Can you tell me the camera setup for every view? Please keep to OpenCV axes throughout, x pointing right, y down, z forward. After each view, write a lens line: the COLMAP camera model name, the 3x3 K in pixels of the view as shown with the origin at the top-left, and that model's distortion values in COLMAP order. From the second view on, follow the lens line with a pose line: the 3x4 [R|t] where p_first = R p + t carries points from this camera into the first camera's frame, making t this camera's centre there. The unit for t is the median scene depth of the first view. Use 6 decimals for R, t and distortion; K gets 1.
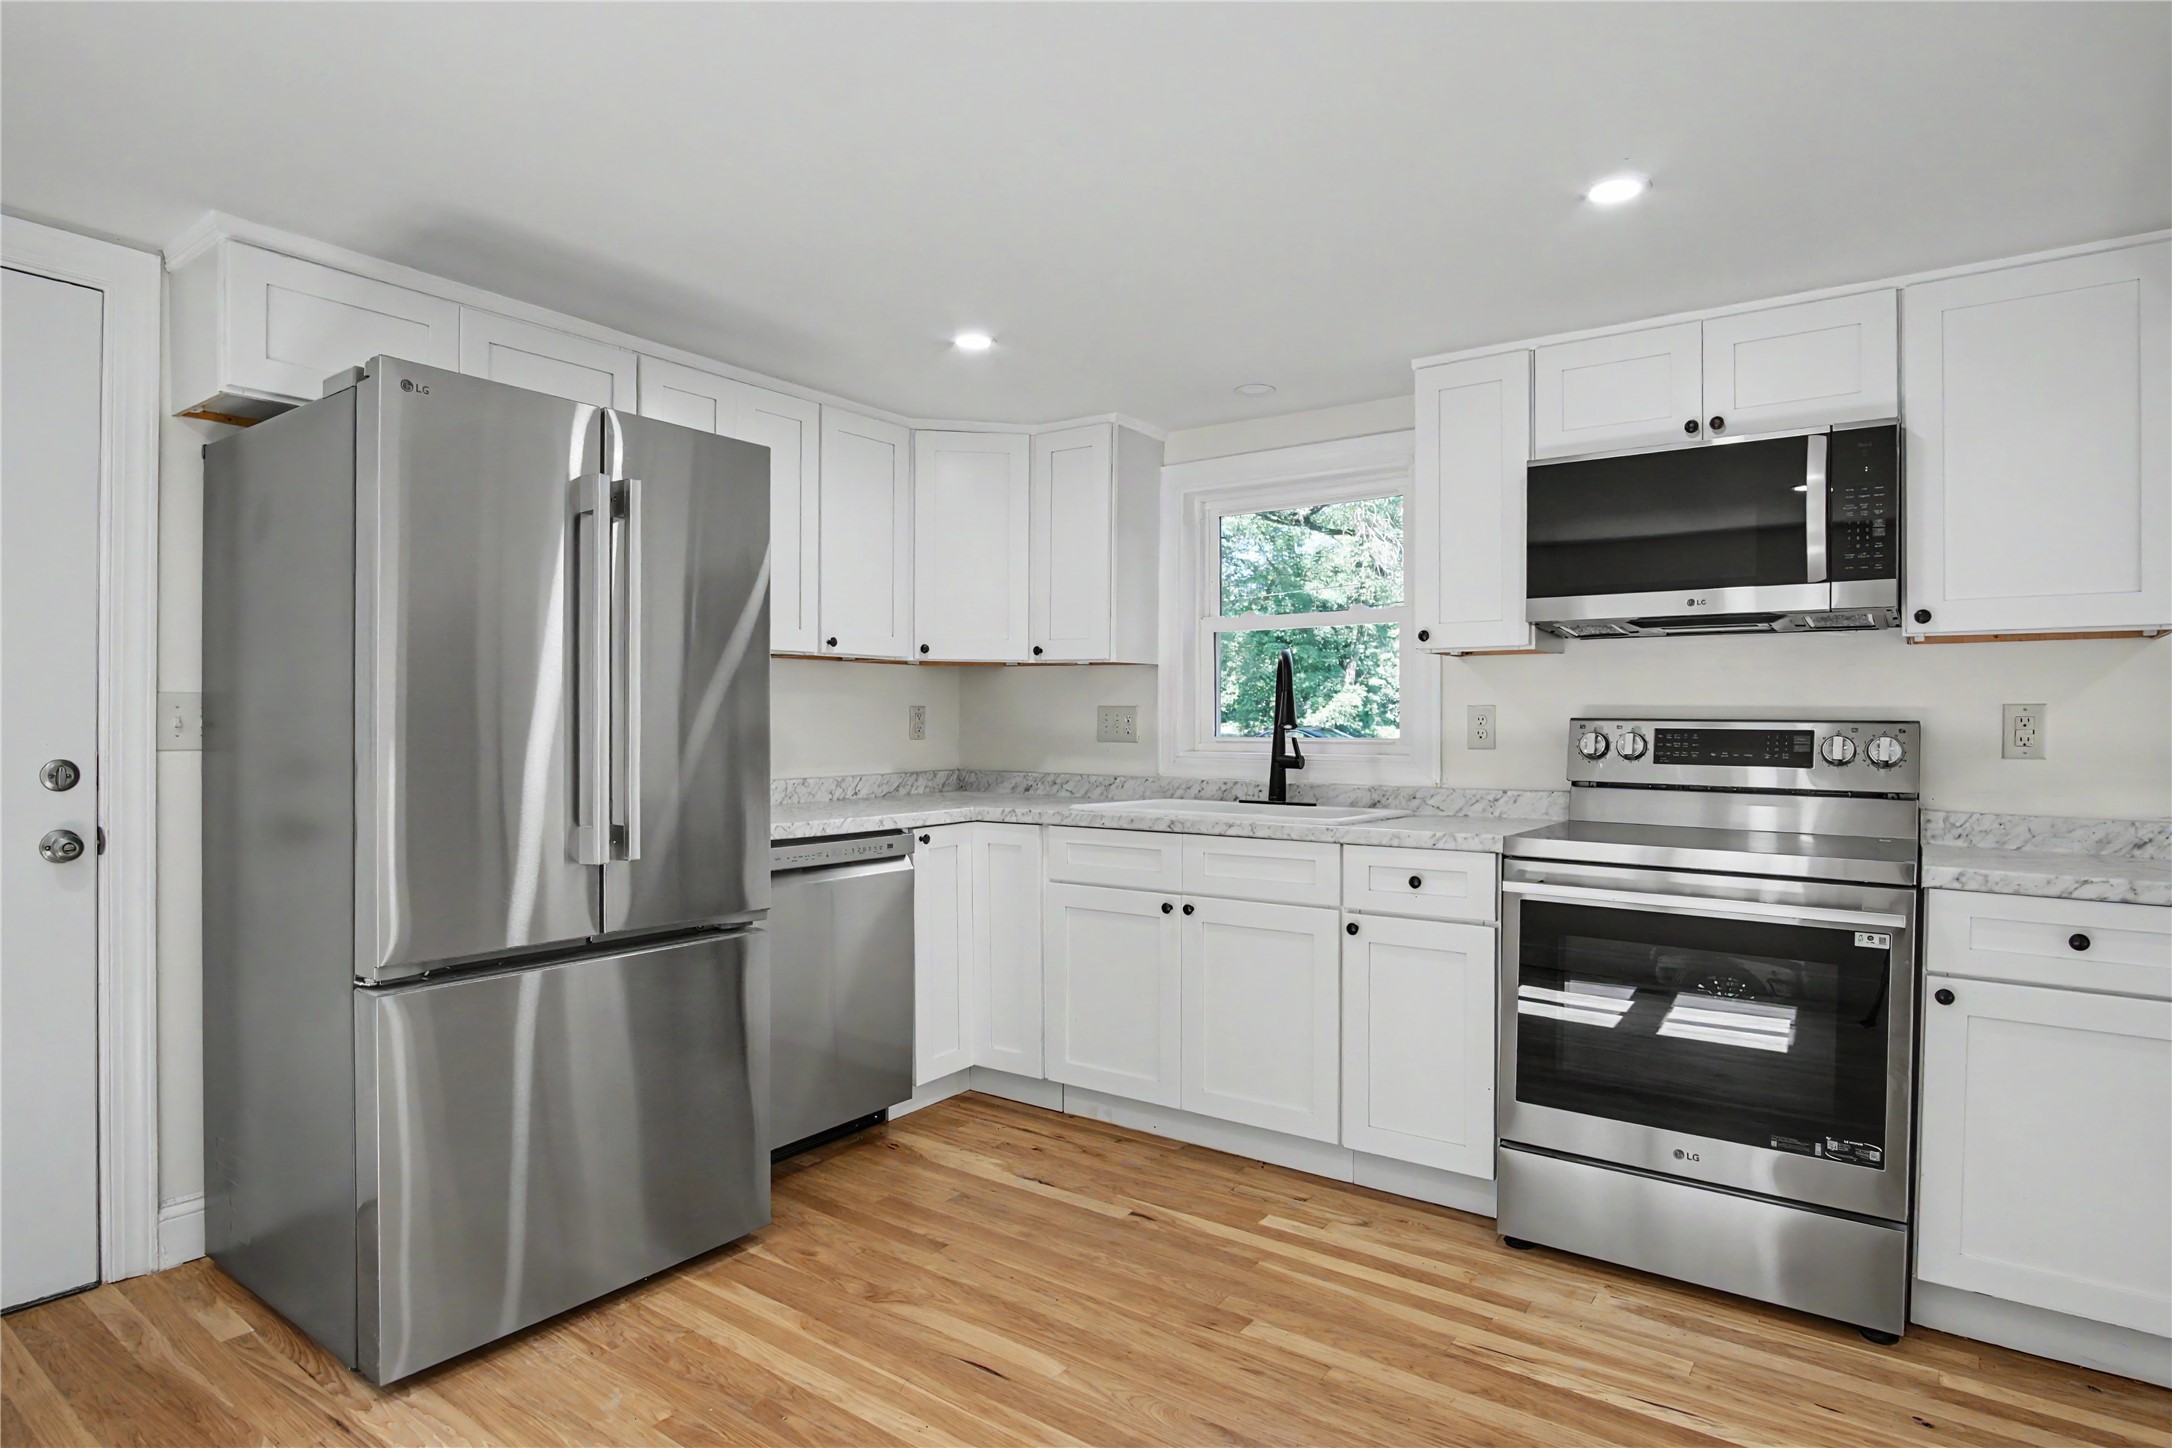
lens RADIAL K [[1161.1, 0, 1078.6], [0, 1161.1, 735.1], [0, 0, 1]] dist [-0.022491, 0.002704]
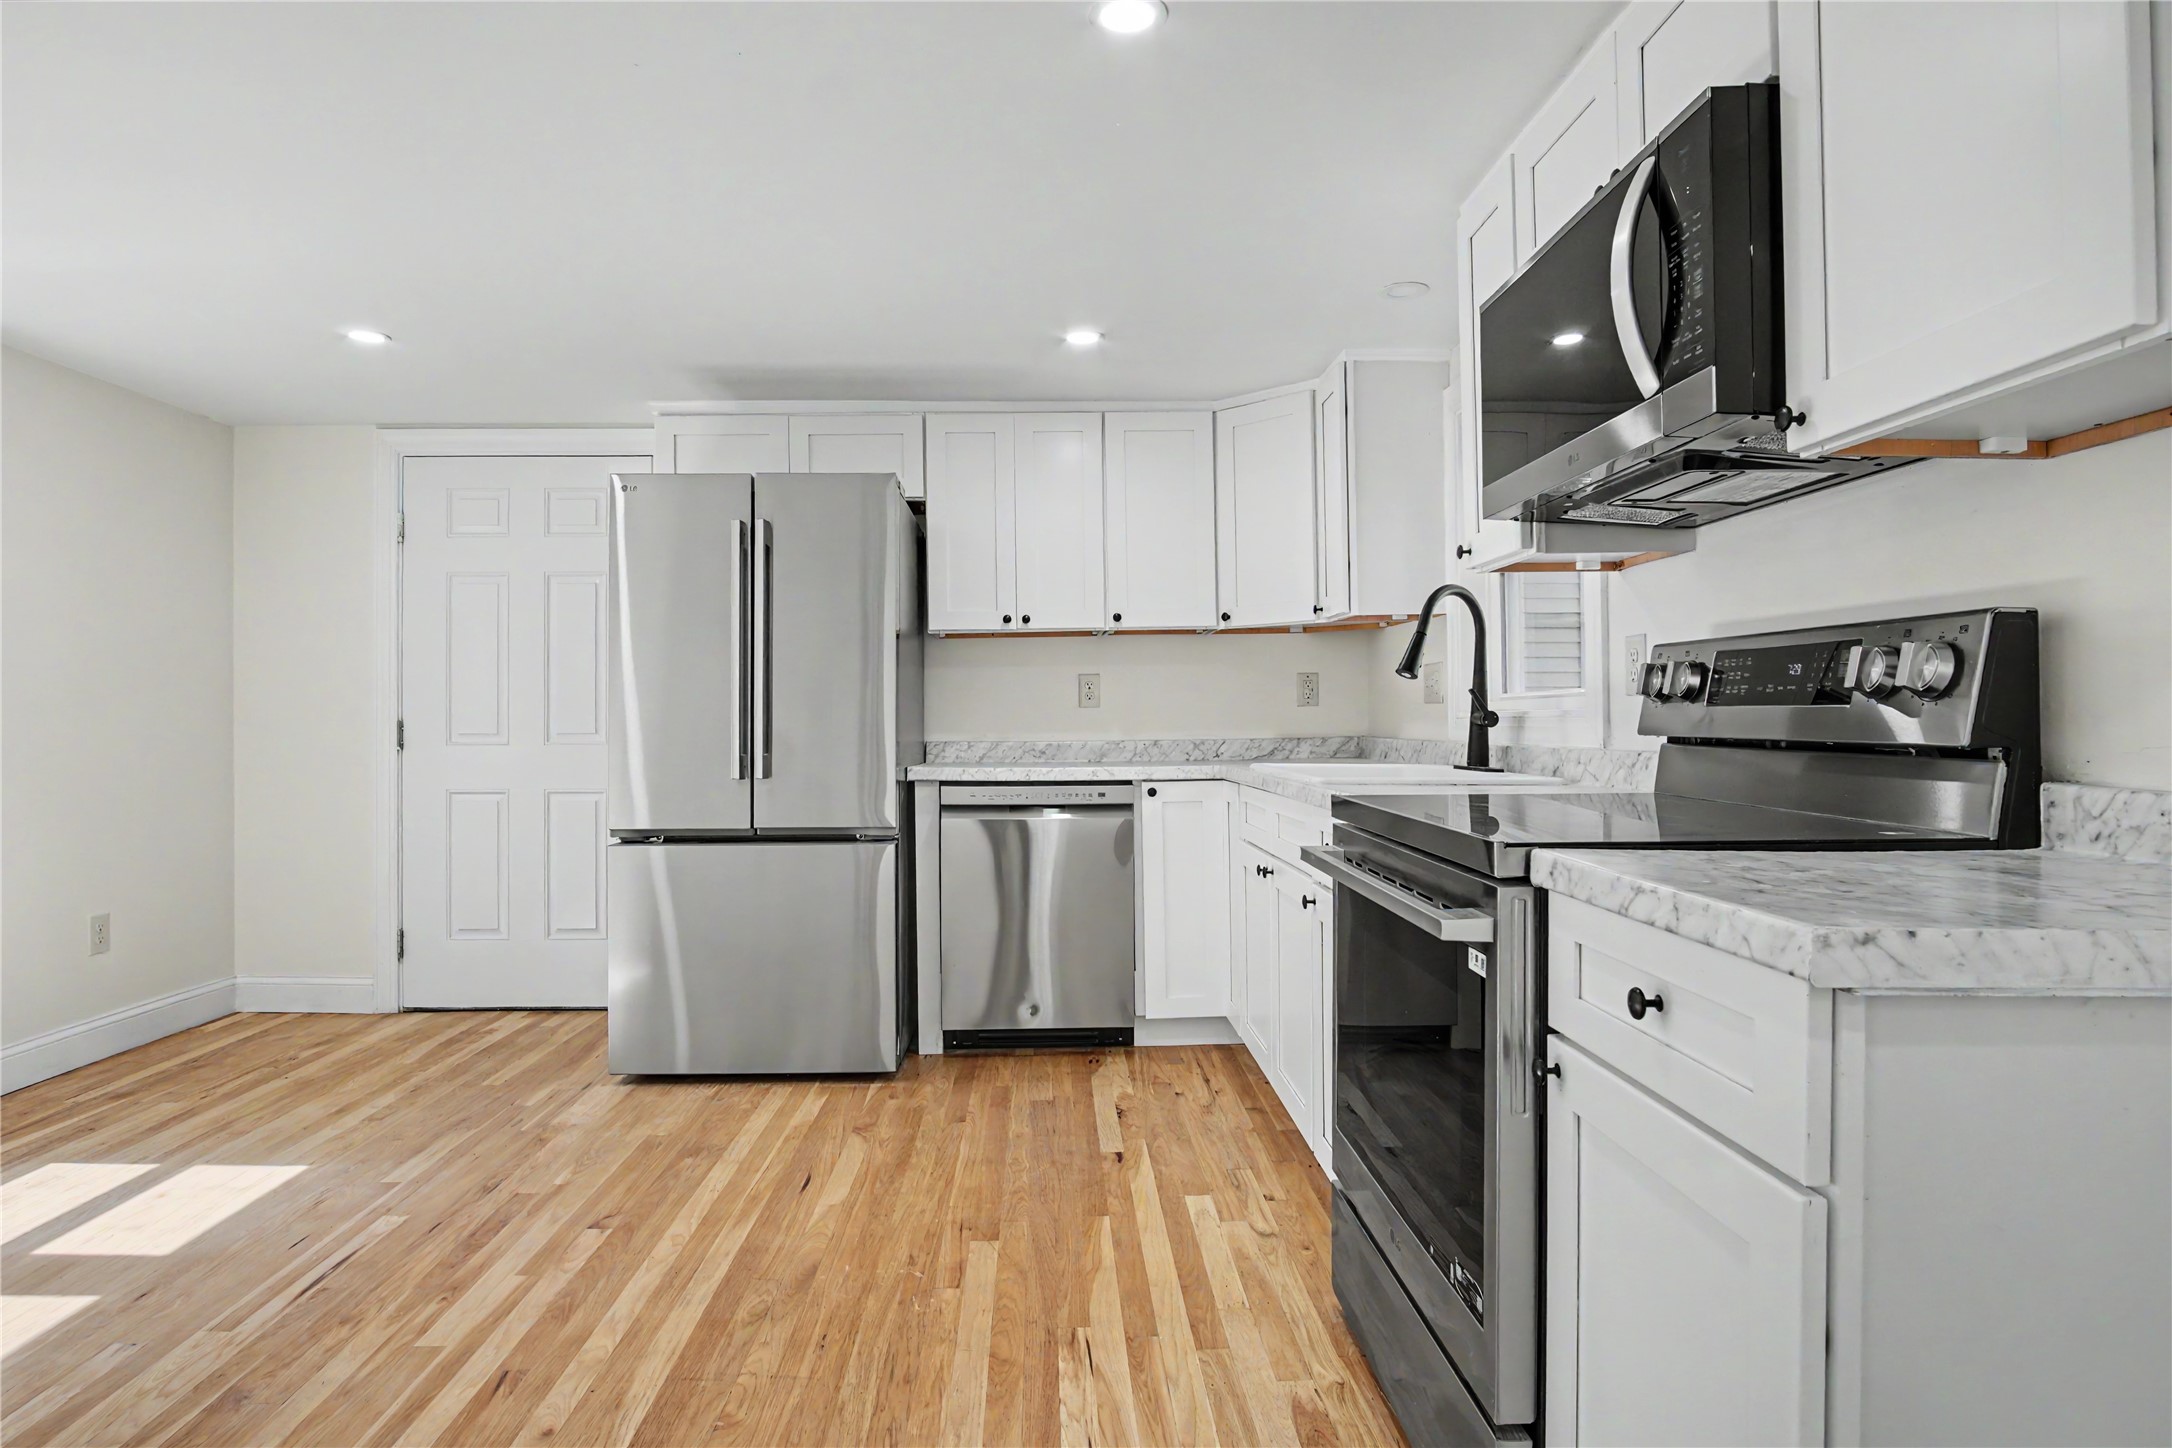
lens RADIAL K [[1161.1, 0, 1082.9], [0, 1161.1, 724.8], [0, 0, 1]] dist [-0.022491, 0.002704]
pose [[0.618105, -0.006440, -0.786069, 0.819046], [0.002708, 0.999978, -0.006063, 0.039477], [0.786091, 0.001619, 0.618109, 0.334241]]
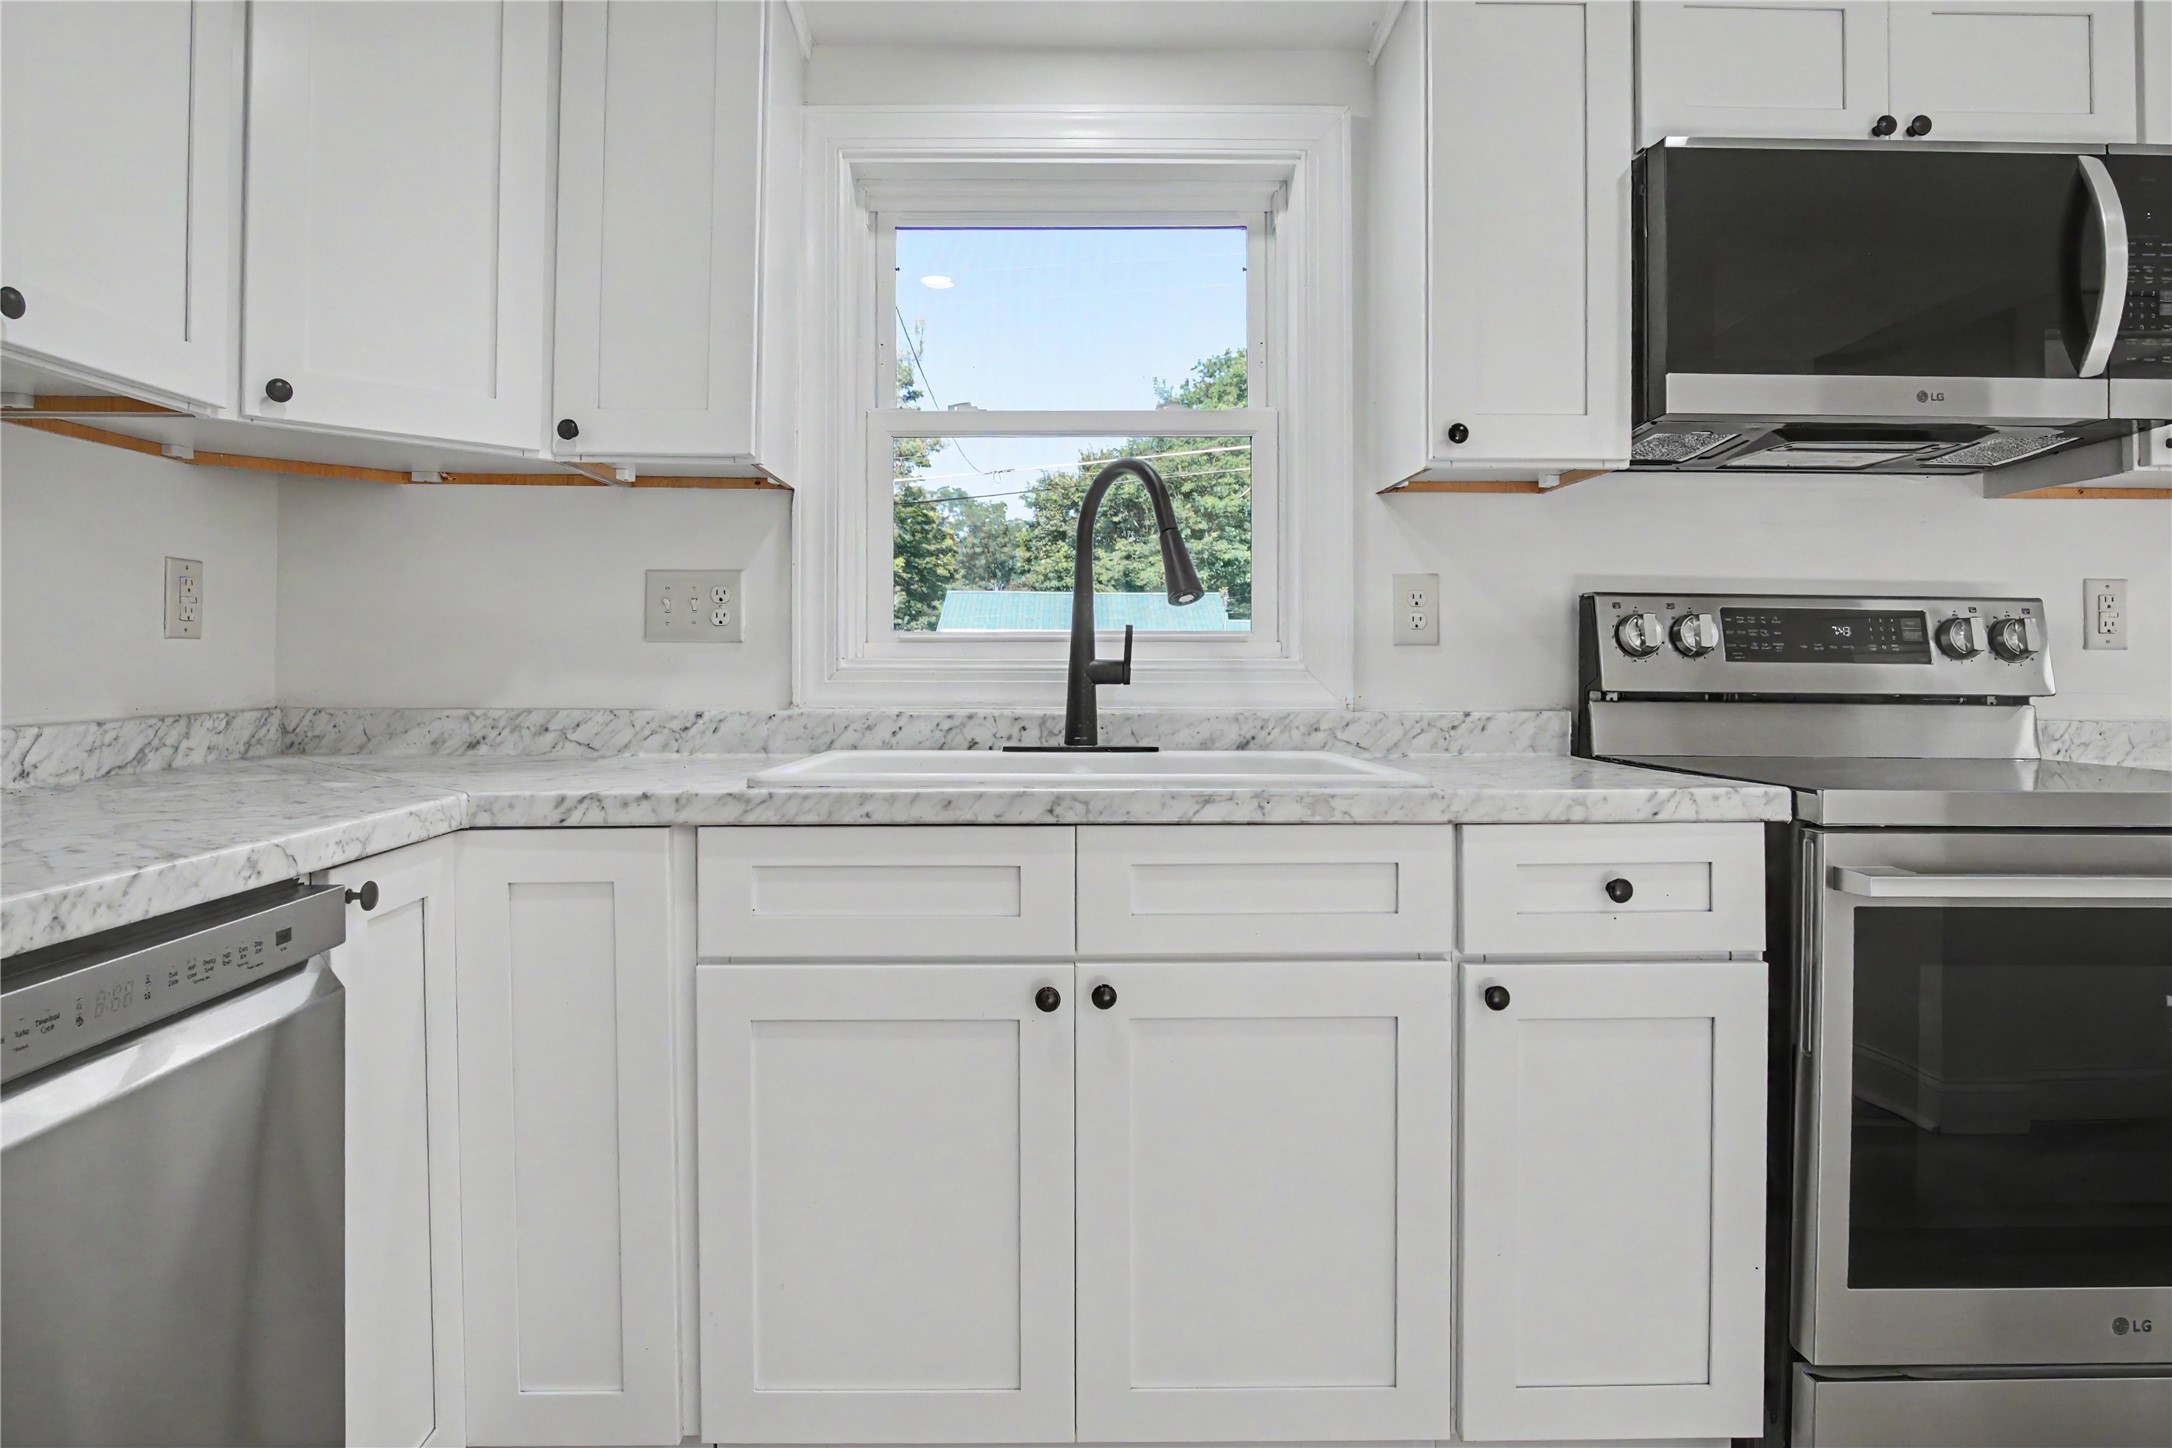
lens RADIAL K [[1161.1, 0, 1032.4], [0, 1161.1, 673.6], [0, 0, 1]] dist [-0.022491, 0.002704]
pose [[0.805985, -0.005860, 0.591908, -0.209280], [0.007269, 0.999974, 0.000001, 0.029340], [-0.591892, 0.004302, 0.806006, 0.726943]]
